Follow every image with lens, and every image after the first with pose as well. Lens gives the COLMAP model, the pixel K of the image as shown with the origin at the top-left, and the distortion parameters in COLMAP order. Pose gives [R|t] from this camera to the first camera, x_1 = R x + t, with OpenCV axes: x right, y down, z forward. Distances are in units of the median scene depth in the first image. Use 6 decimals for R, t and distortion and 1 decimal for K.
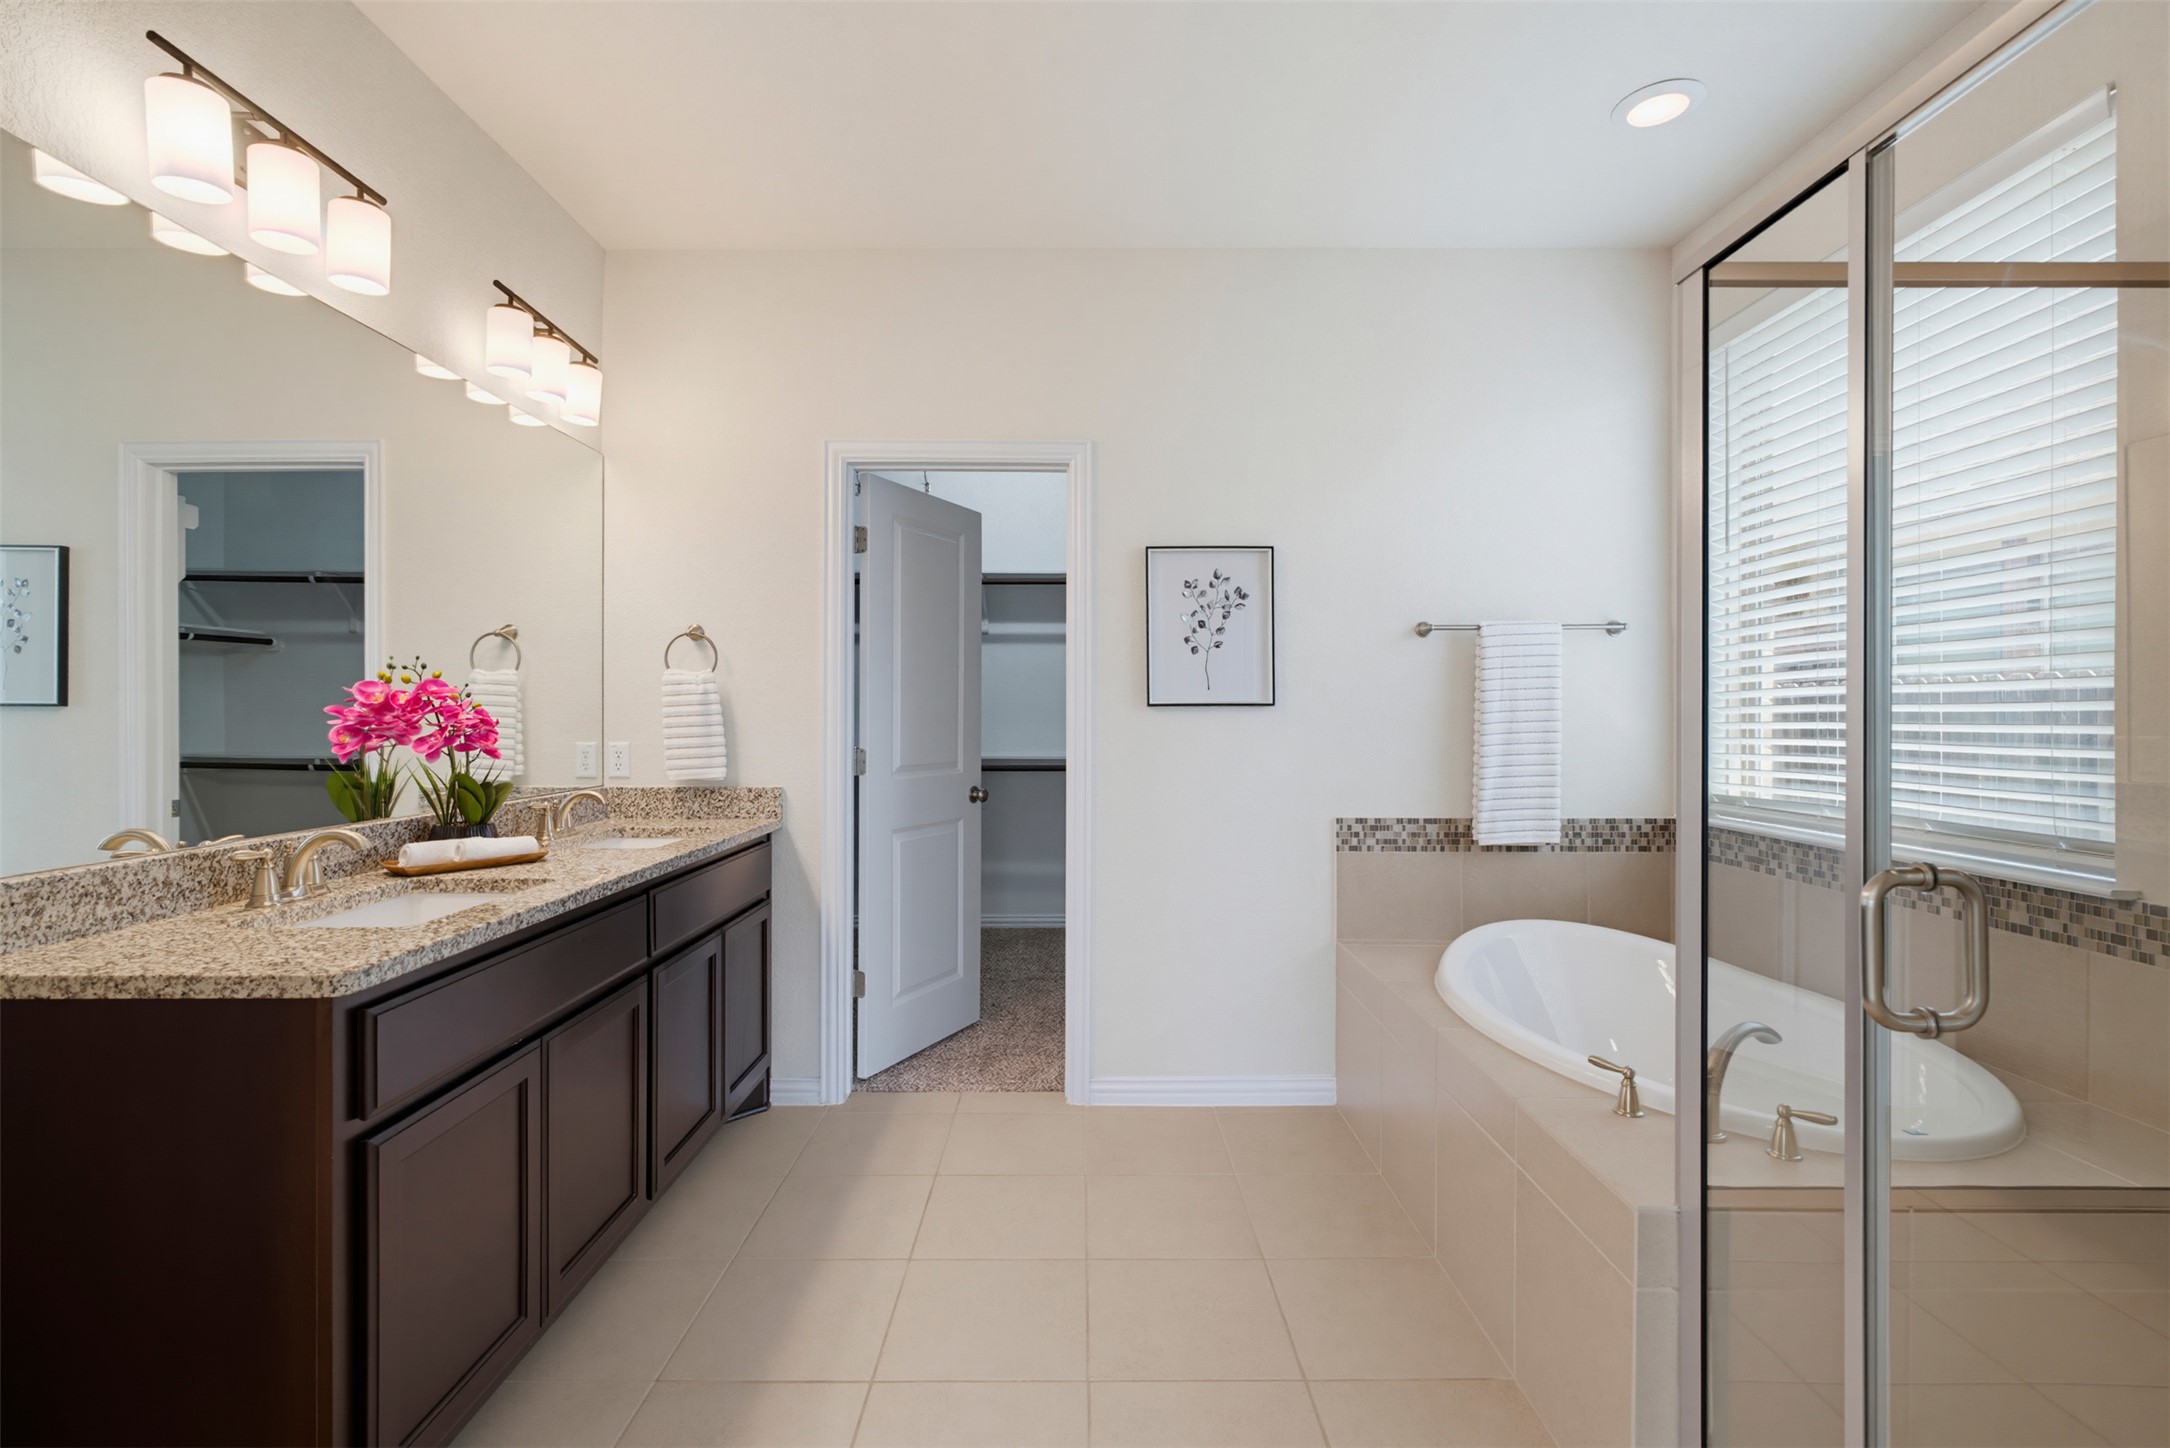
lens RADIAL K [[974.5, 0, 1084.7], [0, 974.5, 717.5], [0, 0, 1]] dist [0.005575, -0.000540]
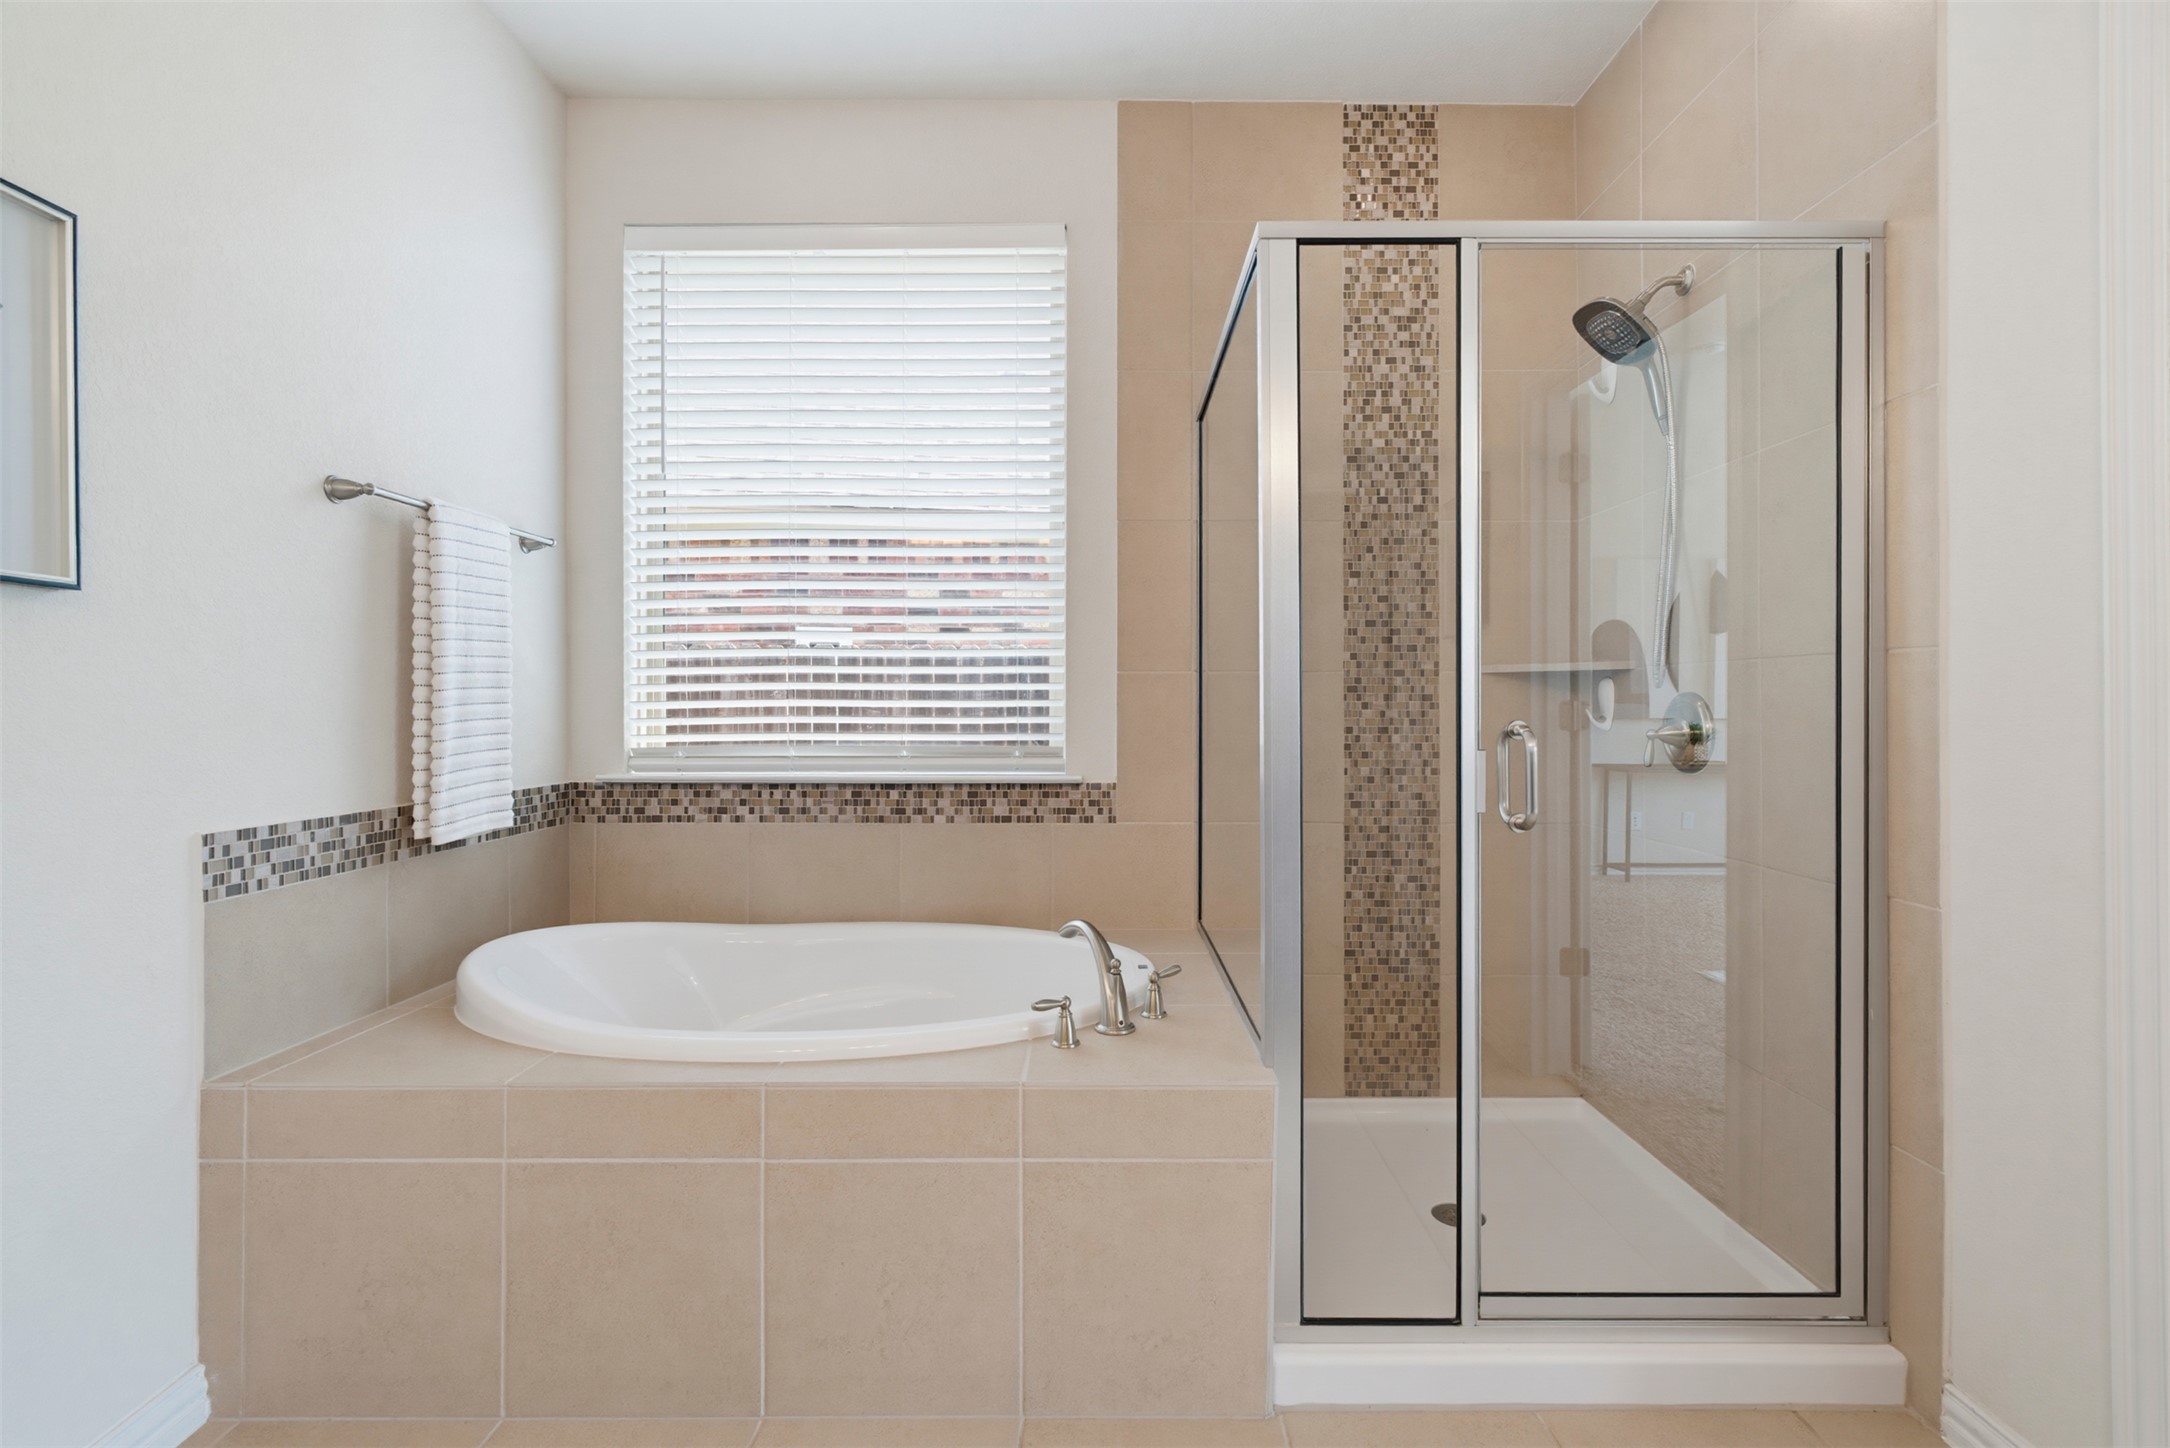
lens RADIAL K [[974.5, 0, 1083.1], [0, 974.5, 711.7], [0, 0, 1]] dist [0.005575, -0.000540]
pose [[0.008027, -0.003430, 0.999962, -0.236151], [0.004560, 0.999984, 0.003393, 0.042802], [-0.999957, 0.004532, 0.008043, 0.567334]]
